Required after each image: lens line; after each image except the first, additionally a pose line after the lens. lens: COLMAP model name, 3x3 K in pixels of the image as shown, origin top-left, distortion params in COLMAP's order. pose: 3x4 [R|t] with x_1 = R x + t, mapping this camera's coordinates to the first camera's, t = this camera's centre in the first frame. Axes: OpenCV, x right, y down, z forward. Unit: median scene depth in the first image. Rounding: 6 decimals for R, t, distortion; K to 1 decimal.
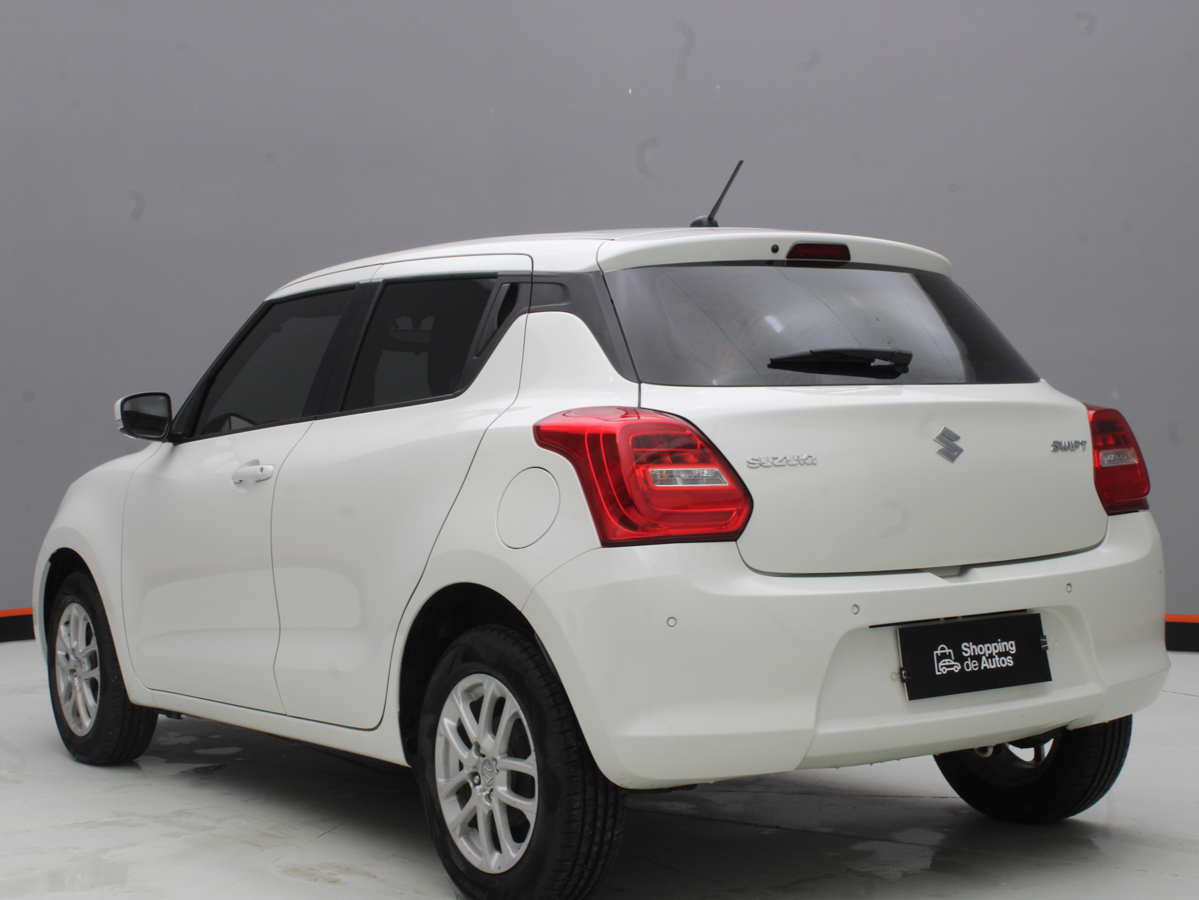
lens RADIAL K [[2015.3, 0, 599.5], [0, 2015.3, 450.0], [0, 0, 1]] dist [-0.103487, 0.063545]
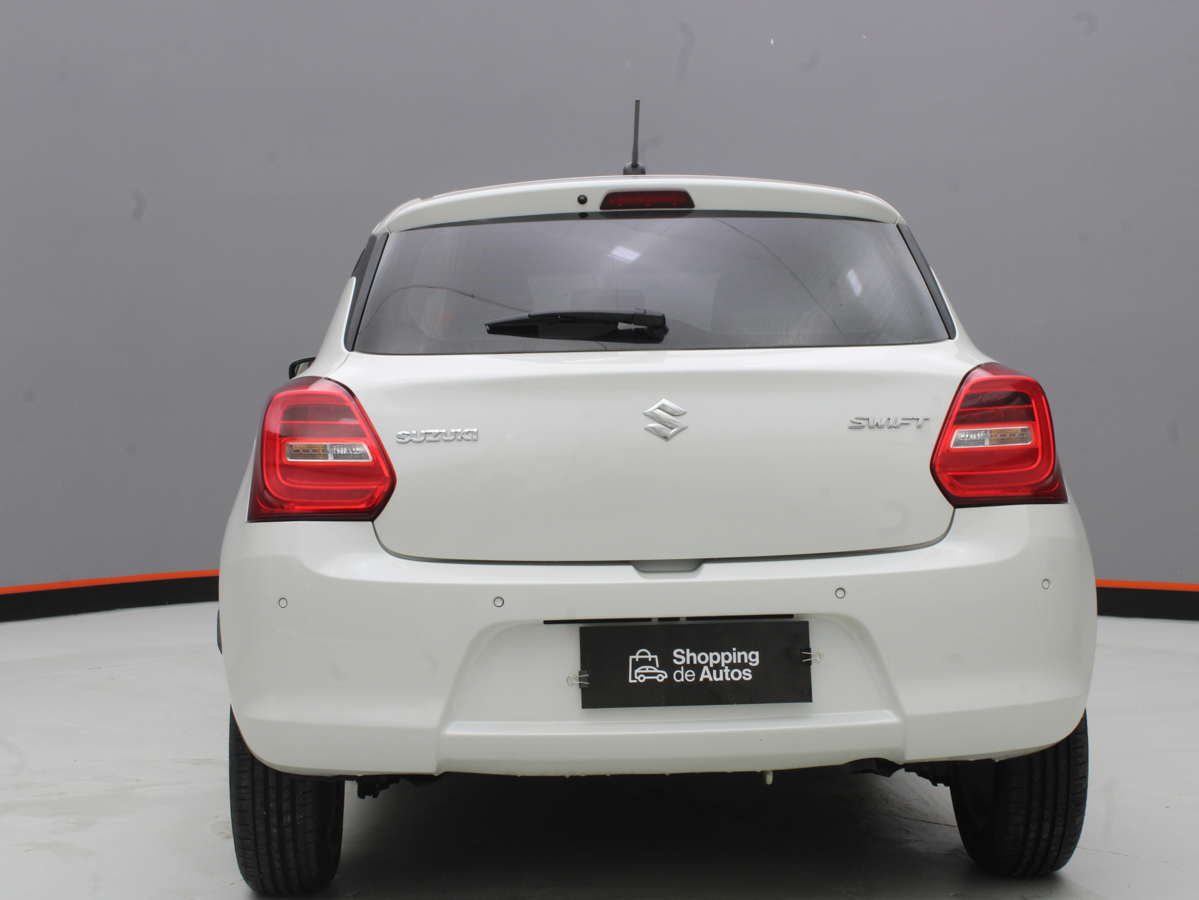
lens RADIAL K [[2069.4, 0, 599.5], [0, 2069.4, 450.0], [0, 0, 1]] dist [-0.044119, -0.267221]
pose [[0.848861, 0.021894, -0.528163, 0.618949], [-0.006832, 0.999513, 0.030453, -0.016773], [0.528572, -0.022242, 0.848597, 0.223228]]
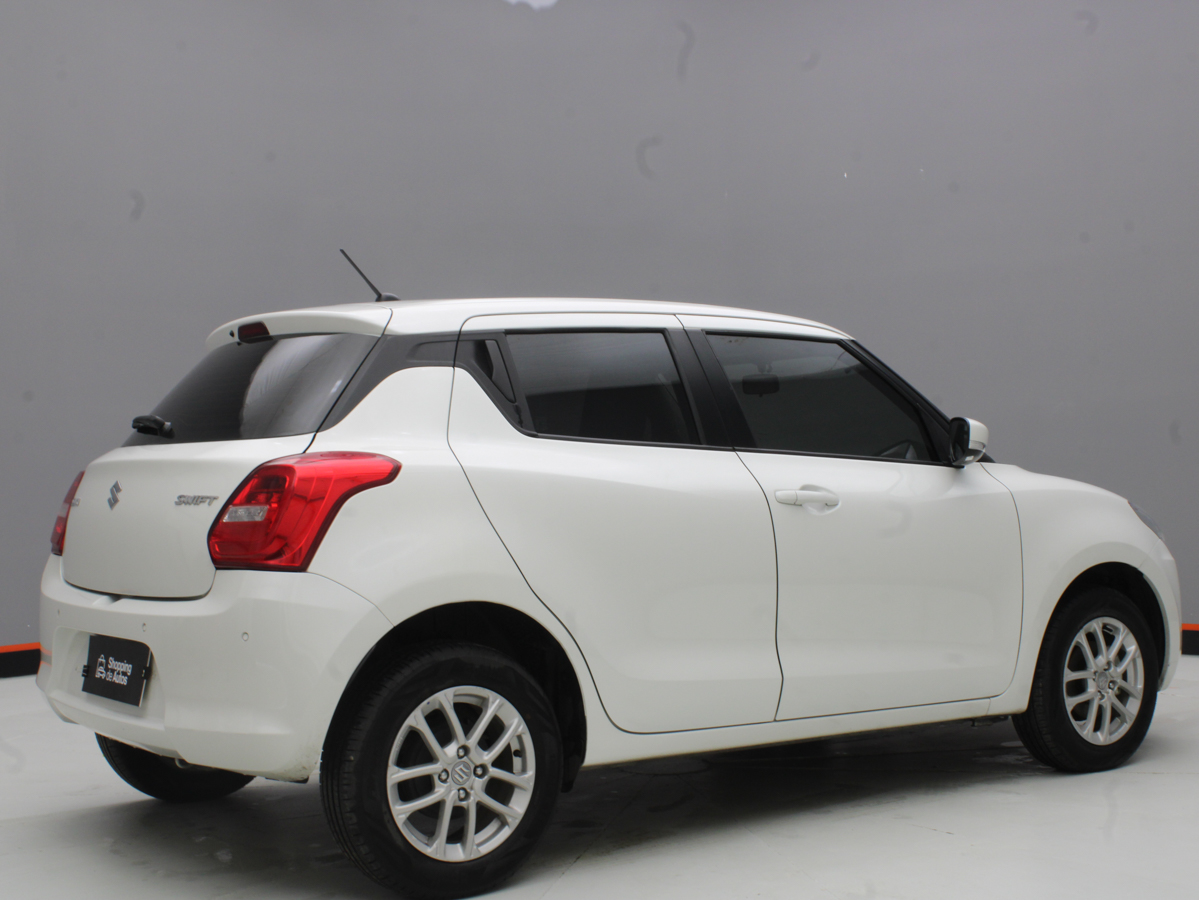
lens RADIAL K [[1733.9, 0, 599.5], [0, 1733.9, 450.0], [0, 0, 1]] dist [-0.085281, -0.008654]
pose [[0.037558, 0.011544, -0.999228, 1.232366], [0.006629, 0.999908, 0.011801, -0.040582], [0.999272, -0.007067, 0.037478, 1.250577]]
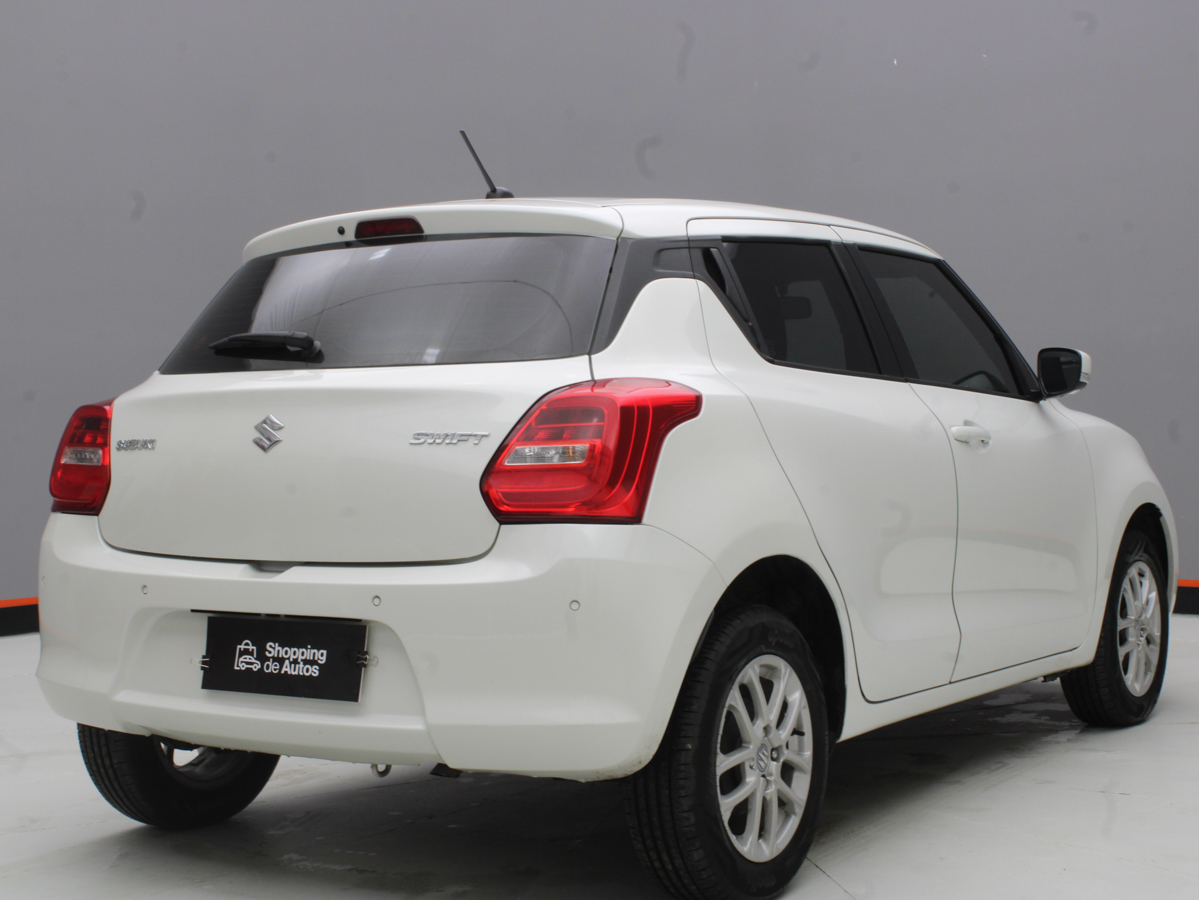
lens RADIAL K [[2015.3, 0, 599.5], [0, 2015.3, 450.0], [0, 0, 1]] dist [-0.103487, 0.063545]
pose [[0.390890, 0.038261, -0.919642, 1.108854], [-0.000485, 0.999144, 0.041362, -0.034576], [0.920437, -0.015722, 0.390574, 0.766999]]
